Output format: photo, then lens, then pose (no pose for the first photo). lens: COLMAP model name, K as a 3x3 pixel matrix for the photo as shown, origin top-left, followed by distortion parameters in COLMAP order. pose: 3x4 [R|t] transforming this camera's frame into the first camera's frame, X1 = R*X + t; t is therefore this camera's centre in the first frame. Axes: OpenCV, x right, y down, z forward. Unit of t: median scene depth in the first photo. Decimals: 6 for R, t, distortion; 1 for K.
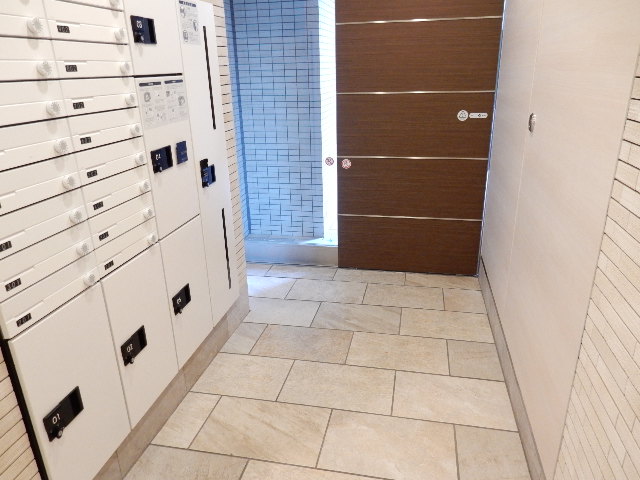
lens RADIAL K [[468.4, 0, 318.2], [0, 468.4, 237.5], [0, 0, 1]] dist [-0.008462, -0.002092]
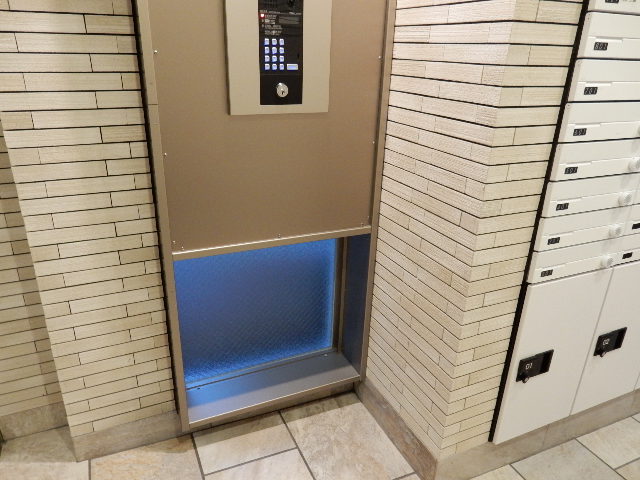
lens RADIAL K [[468.4, 0, 320.9], [0, 468.4, 242.8], [0, 0, 1]] dist [-0.008462, -0.002092]
pose [[0.599727, 0.339324, -0.724698, -0.125066], [-0.319295, 0.931896, 0.172105, 0.066905], [0.733742, 0.128176, 0.667228, -0.121715]]
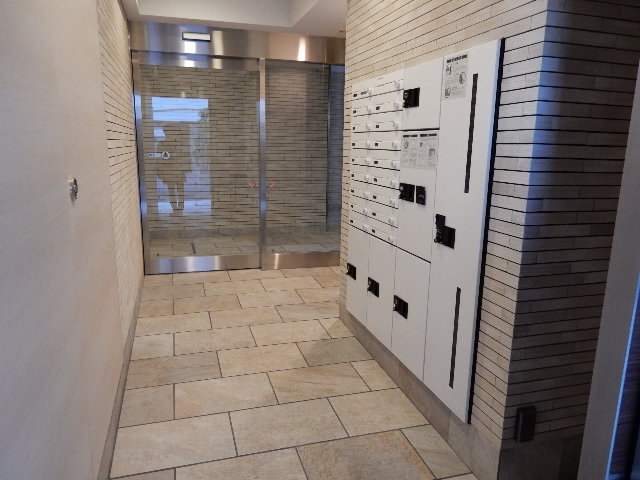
lens RADIAL K [[468.4, 0, 316.8], [0, 468.4, 239.3], [0, 0, 1]] dist [-0.008462, -0.002092]
pose [[-0.876653, 0.103601, -0.469837, 0.518906], [-0.163095, 0.854730, 0.492785, -0.663079], [0.452637, 0.508629, -0.732404, 1.925193]]
